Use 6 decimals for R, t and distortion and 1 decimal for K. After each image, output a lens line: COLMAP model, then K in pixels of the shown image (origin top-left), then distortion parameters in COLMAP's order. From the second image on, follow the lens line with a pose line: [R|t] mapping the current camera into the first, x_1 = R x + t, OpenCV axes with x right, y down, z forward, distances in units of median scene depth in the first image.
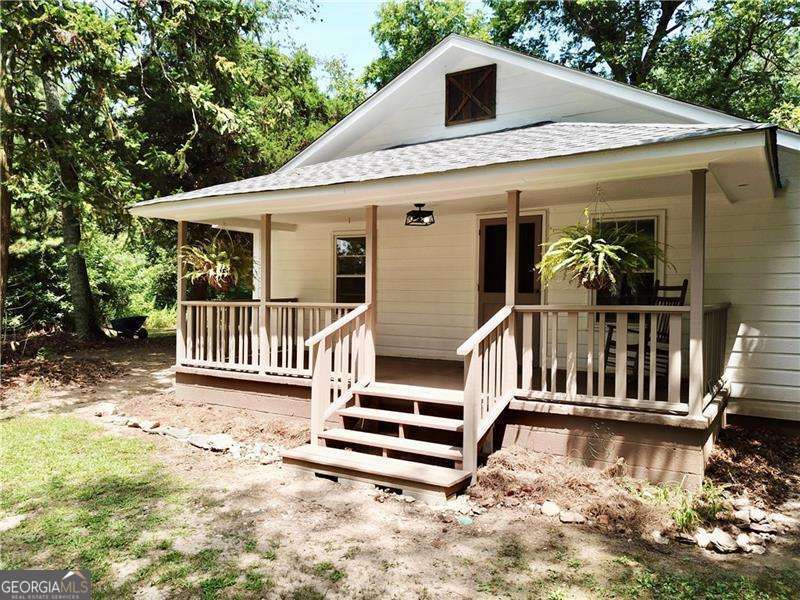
lens RADIAL K [[619.2, 0, 400.0], [0, 619.2, 300.0], [0, 0, 1]] dist [0.003045, -0.000190]
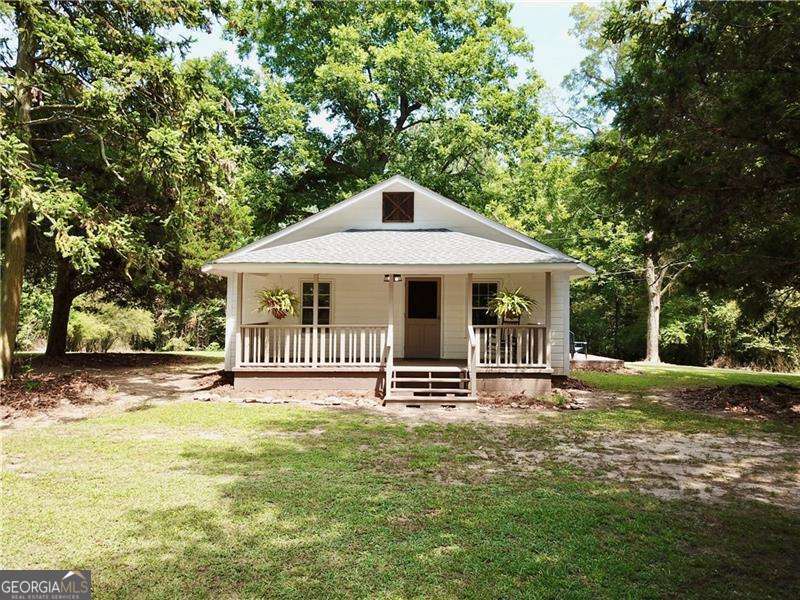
lens RADIAL K [[619.2, 0, 400.0], [0, 619.2, 300.0], [0, 0, 1]] dist [0.003045, -0.000190]
pose [[0.860109, 0.008708, 0.510035, -0.801008], [0.006714, 0.999574, -0.028388, -0.014285], [-0.510065, 0.027841, 0.859685, -0.531705]]
